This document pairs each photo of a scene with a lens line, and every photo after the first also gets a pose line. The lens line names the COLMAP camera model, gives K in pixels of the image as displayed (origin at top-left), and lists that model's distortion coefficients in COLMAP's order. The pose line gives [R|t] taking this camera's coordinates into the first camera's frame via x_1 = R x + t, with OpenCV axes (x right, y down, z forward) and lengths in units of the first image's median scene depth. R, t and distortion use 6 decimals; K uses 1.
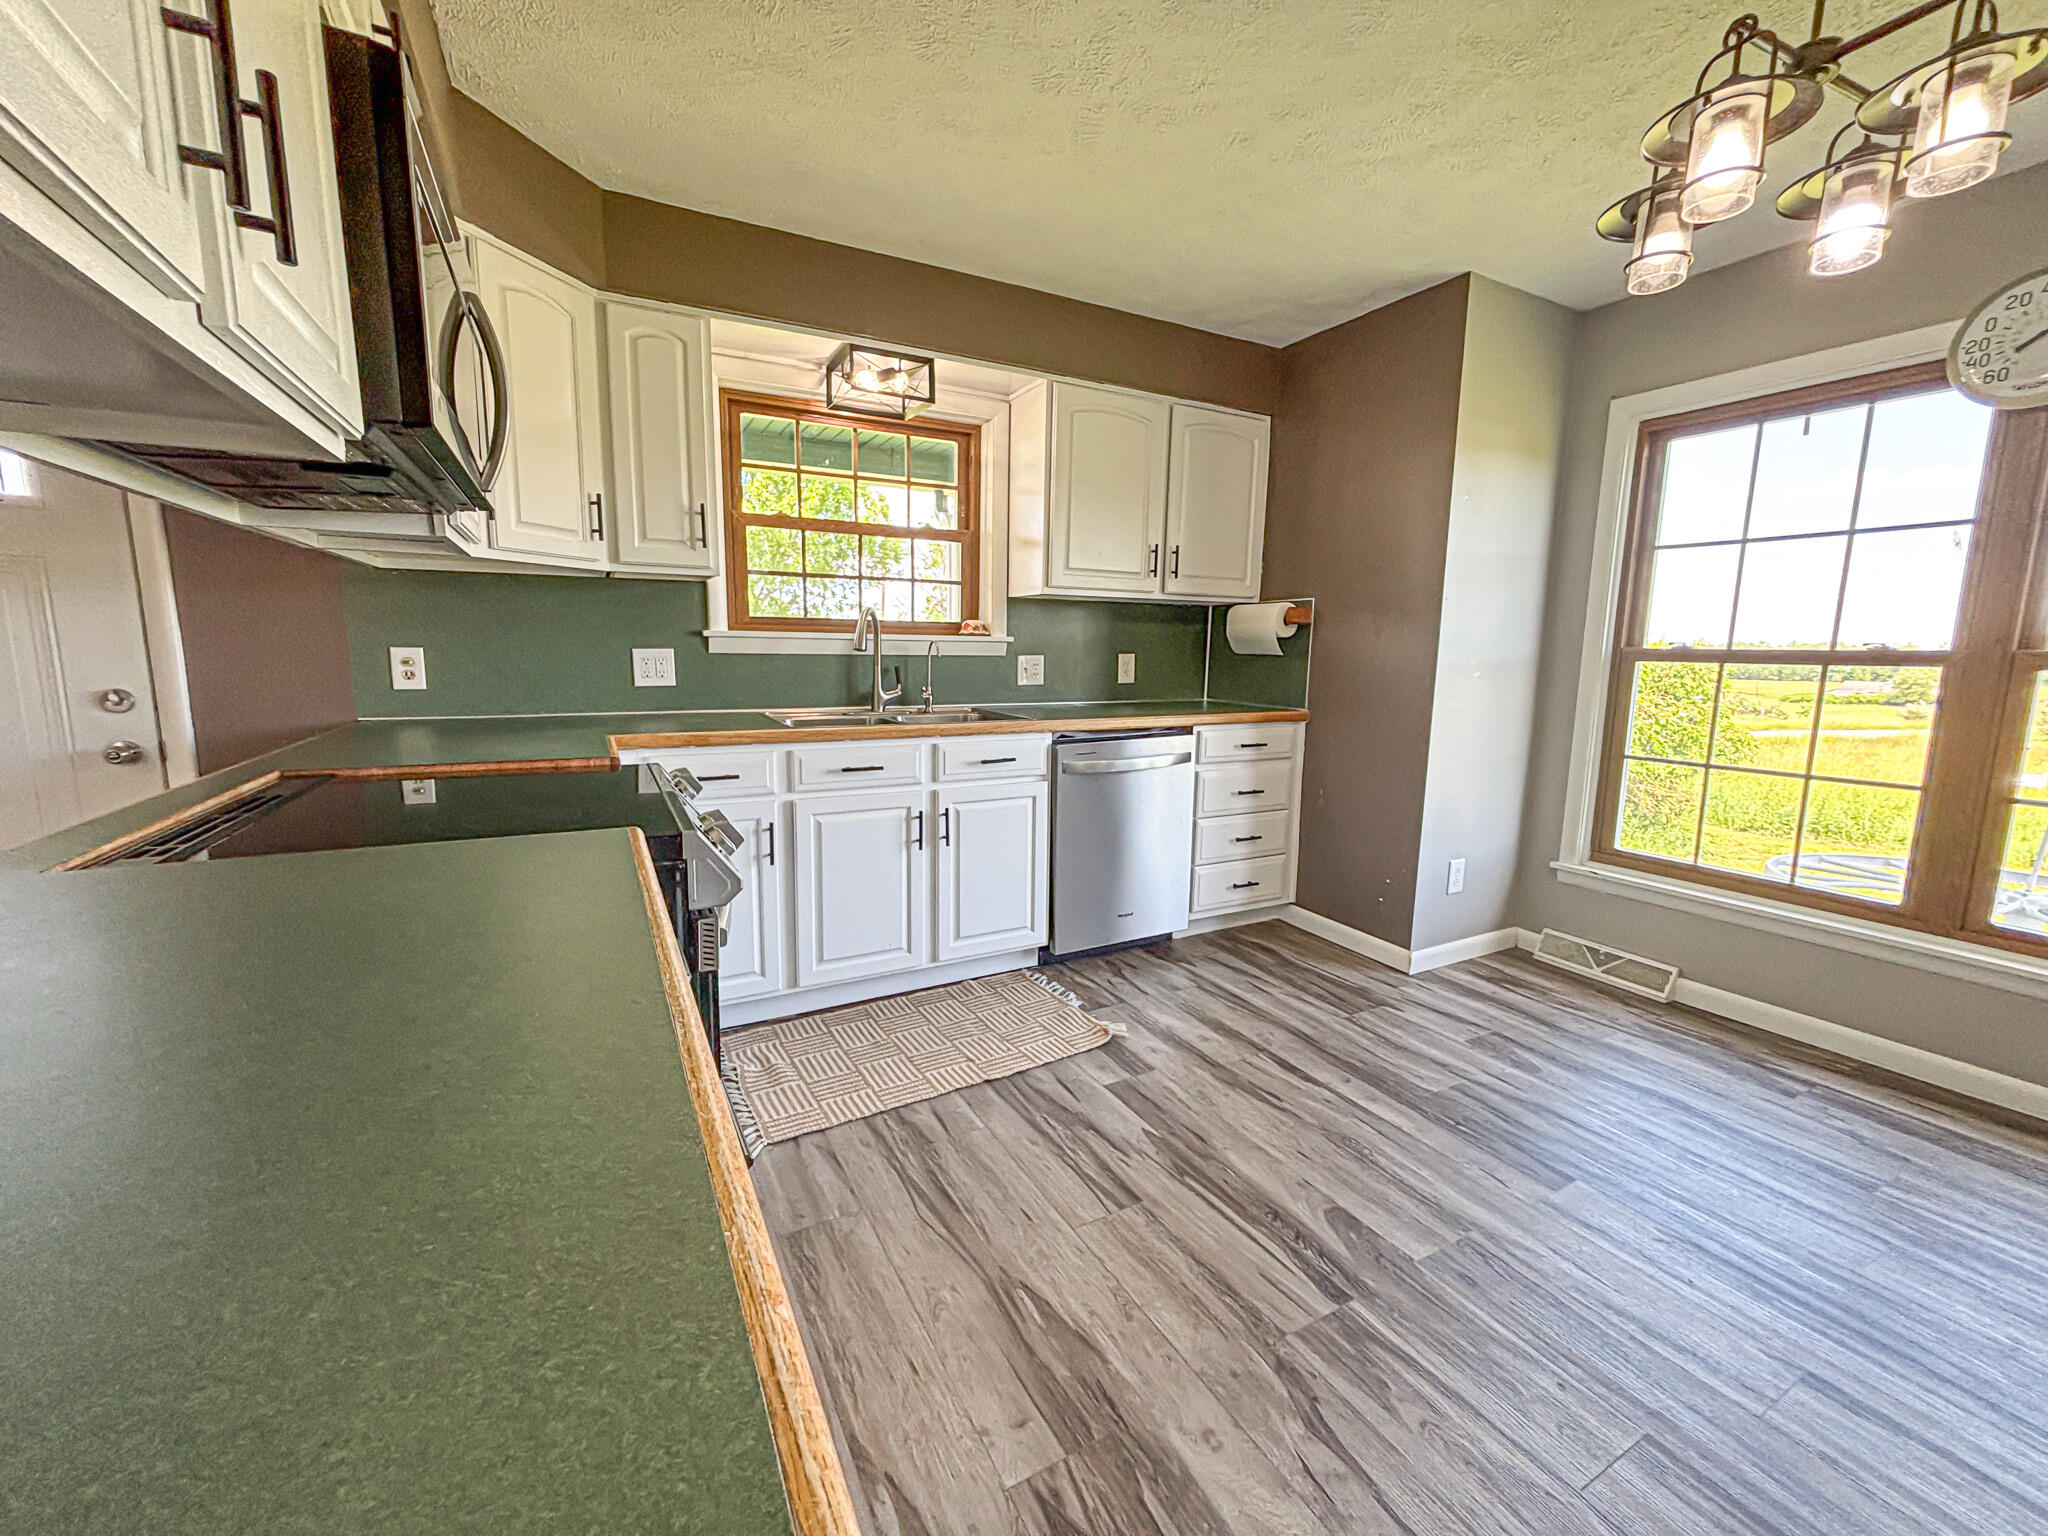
lens RADIAL K [[824.7, 0, 1026.5], [0, 824.7, 766.1], [0, 0, 1]] dist [0.004240, -0.000420]
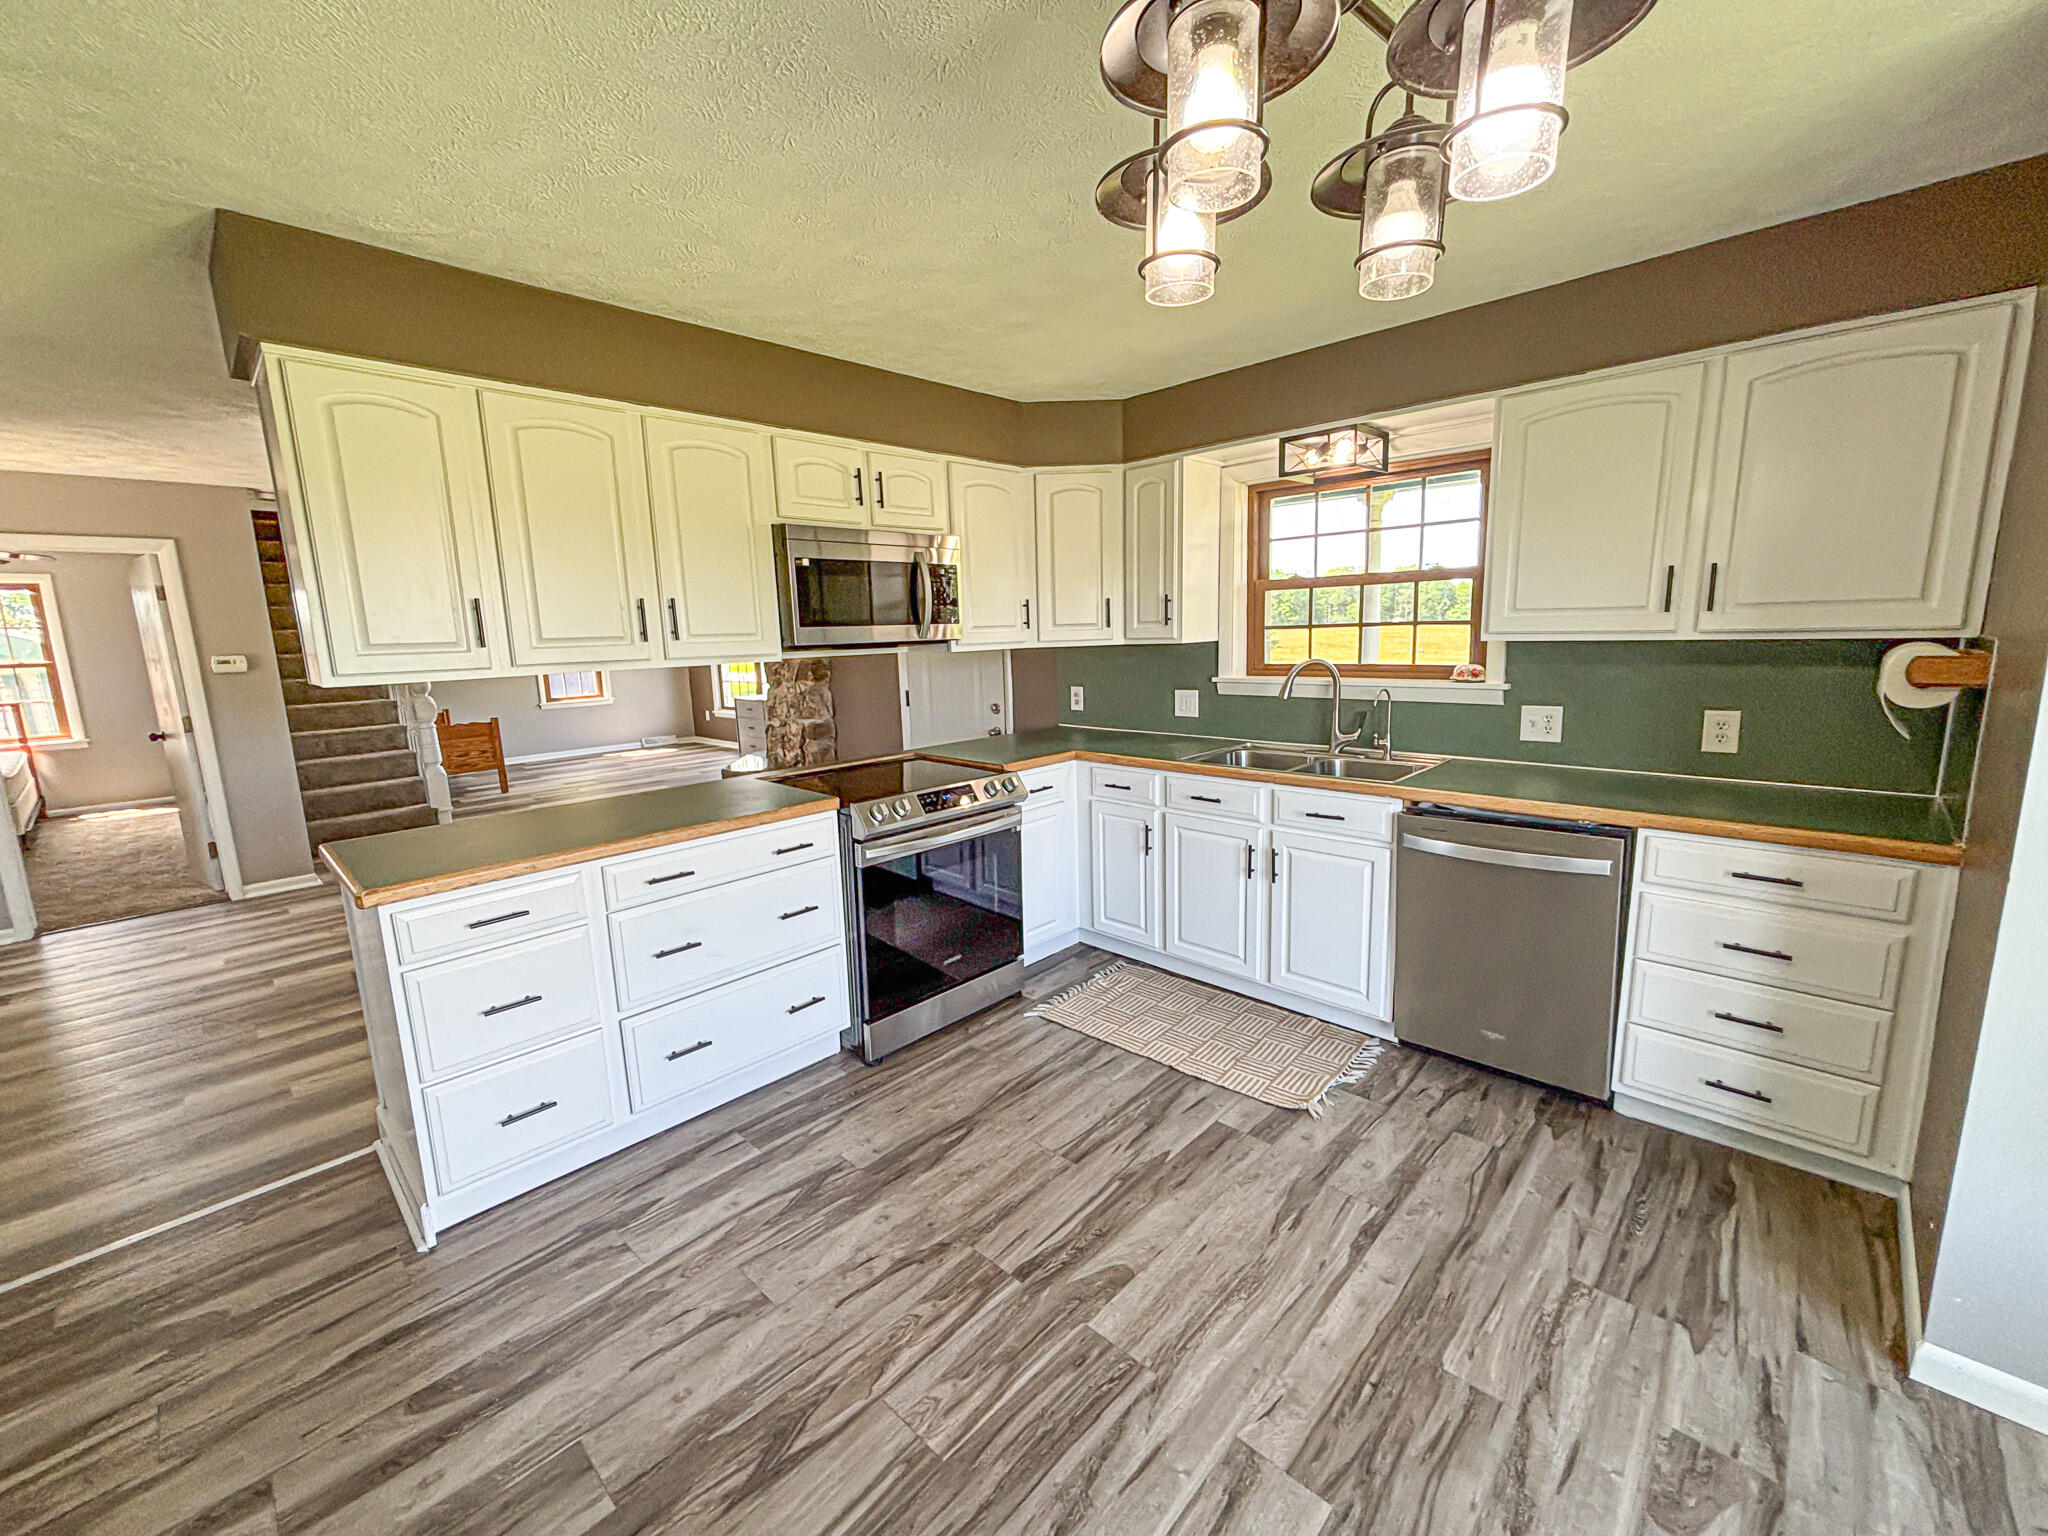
lens RADIAL K [[824.7, 0, 1024.2], [0, 824.7, 767.8], [0, 0, 1]] dist [0.004240, -0.000420]
pose [[0.308060, 0.138327, -0.941257, 0.845164], [-0.105533, 0.988236, 0.110692, -0.146445], [0.945495, 0.065234, 0.319034, 0.325211]]
